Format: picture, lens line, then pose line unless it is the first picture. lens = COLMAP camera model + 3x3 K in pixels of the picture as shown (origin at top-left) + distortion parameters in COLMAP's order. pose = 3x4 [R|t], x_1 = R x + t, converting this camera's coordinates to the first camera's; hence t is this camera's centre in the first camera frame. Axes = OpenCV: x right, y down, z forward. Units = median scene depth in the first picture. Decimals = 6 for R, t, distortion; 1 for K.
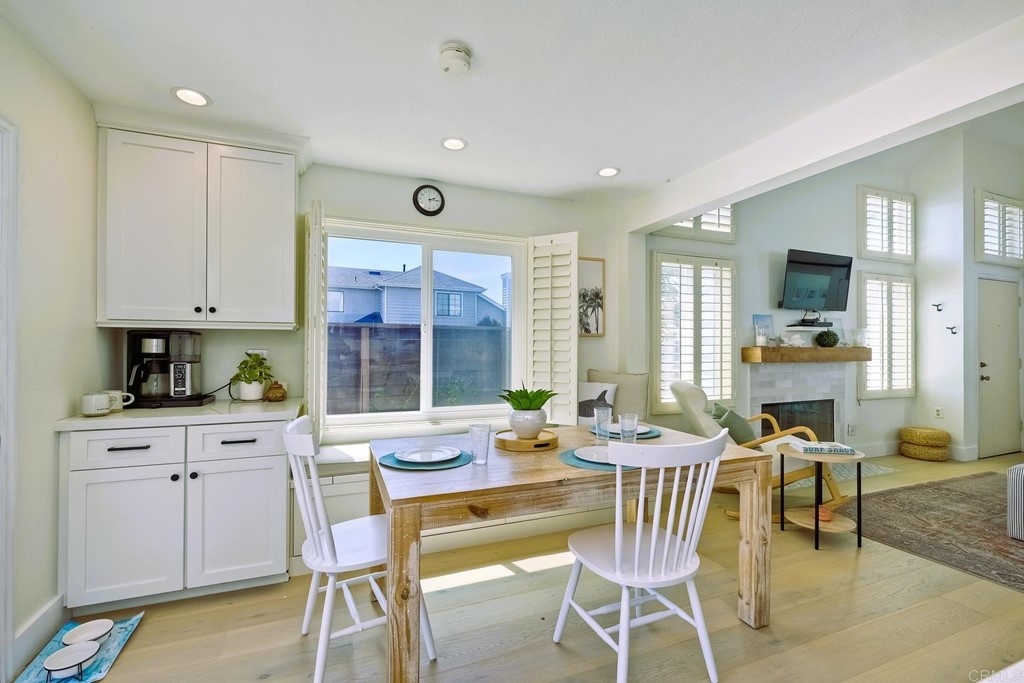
lens RADIAL K [[471.5, 0, 512.5], [0, 471.5, 338.1], [0, 0, 1]] dist [0.001018, 0.000338]
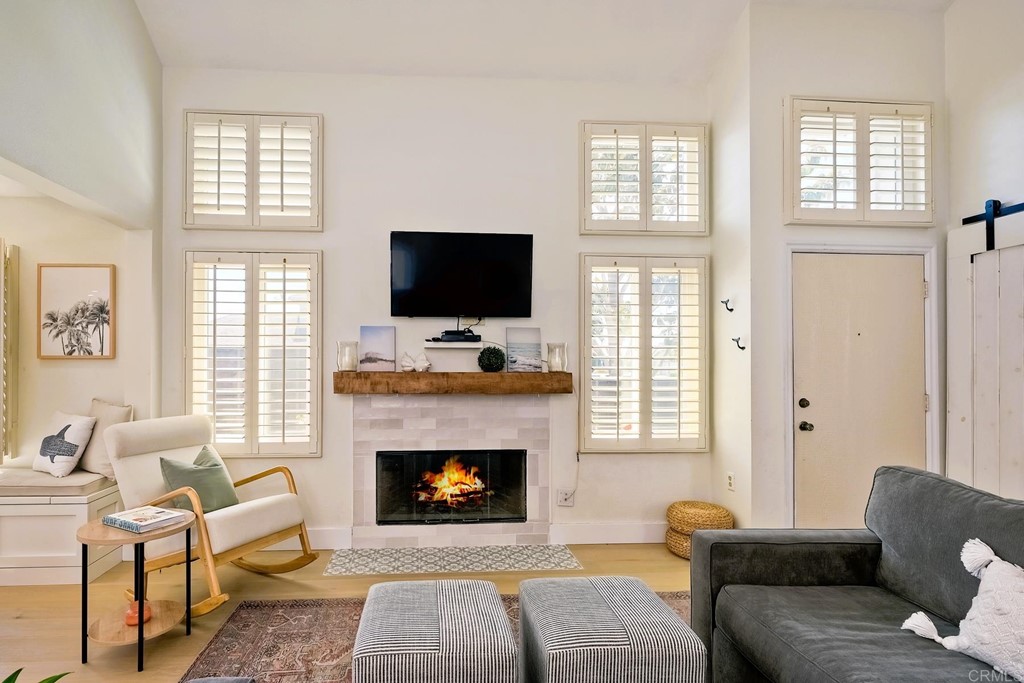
lens RADIAL K [[600.7, 0, 511.1], [0, 600.7, 348.8], [0, 0, 1]] dist [0.001943, -0.000279]
pose [[0.940700, -0.008163, -0.339143, 1.015602], [0.006687, 0.999962, -0.005521, -0.008700], [0.339175, 0.002926, 0.940719, 0.210076]]
